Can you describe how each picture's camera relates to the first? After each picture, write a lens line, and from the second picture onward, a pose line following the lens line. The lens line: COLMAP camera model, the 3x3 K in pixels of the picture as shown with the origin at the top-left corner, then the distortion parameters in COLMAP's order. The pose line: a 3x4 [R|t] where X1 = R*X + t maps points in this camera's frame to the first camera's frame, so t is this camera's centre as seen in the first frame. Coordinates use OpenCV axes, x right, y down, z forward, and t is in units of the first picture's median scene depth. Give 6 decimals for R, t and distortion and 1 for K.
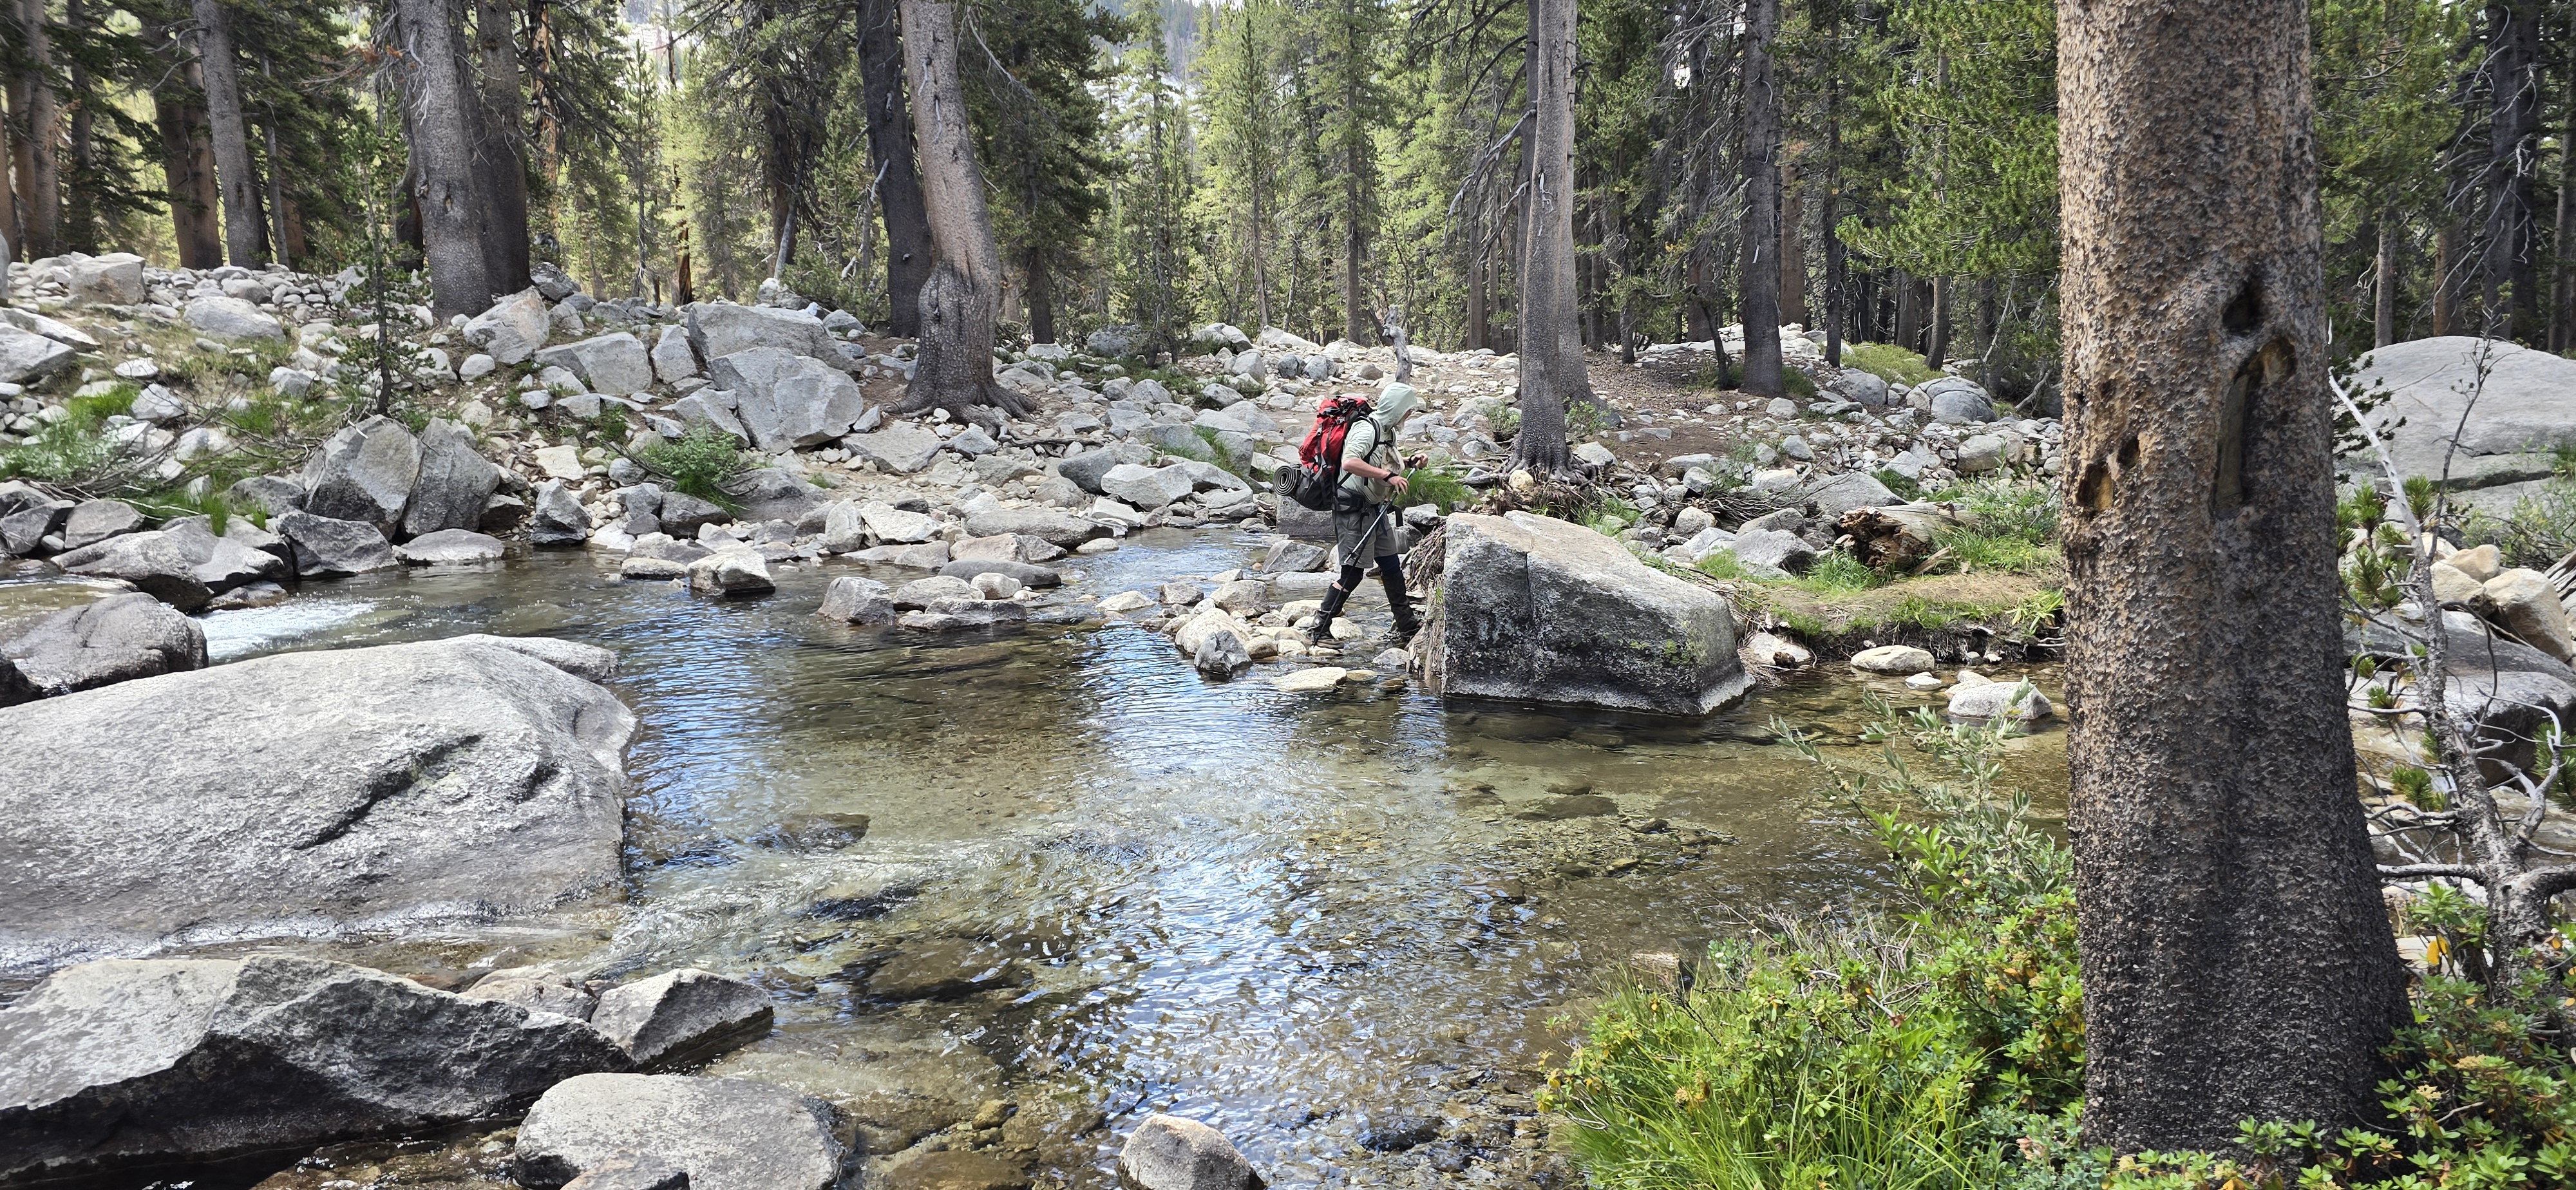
lens RADIAL K [[1581.9, 0, 1288.0], [0, 1581.9, 595.0], [0, 0, 1]] dist [-0.027323, -0.001052]
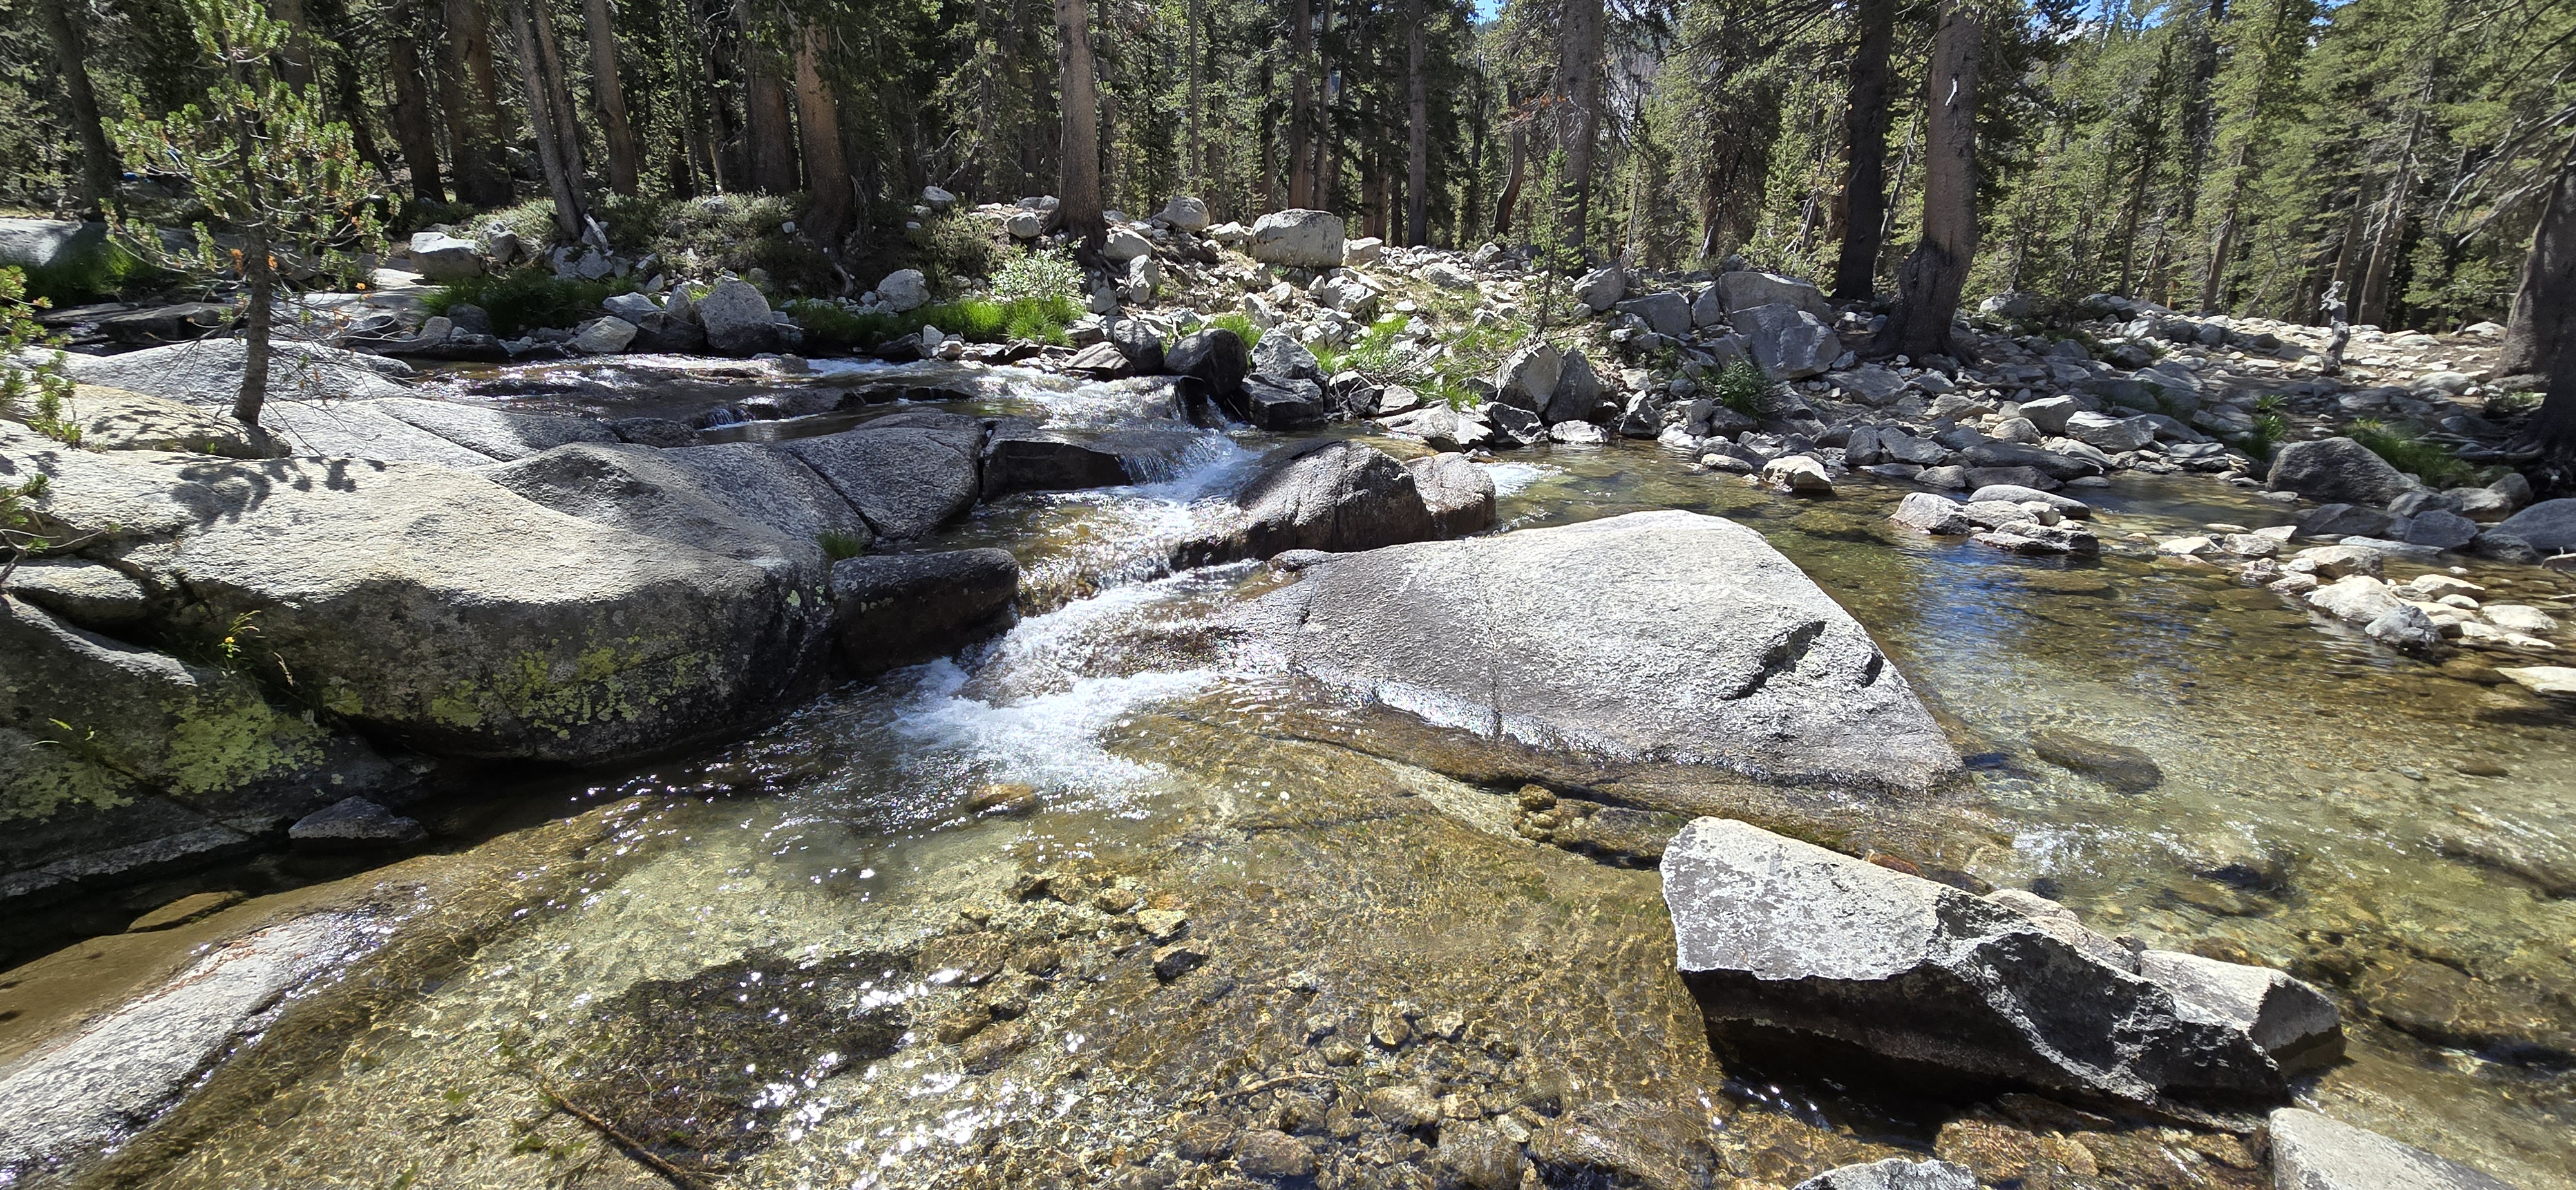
lens RADIAL K [[918.6, 0, 1288.0], [0, 918.6, 595.0], [0, 0, 1]] dist [-0.000969, -0.000068]
pose [[0.817083, 0.195918, -0.542210, -0.471443], [-0.111081, 0.976365, 0.185398, -0.019931], [0.565718, -0.091257, 0.819534, 0.161131]]
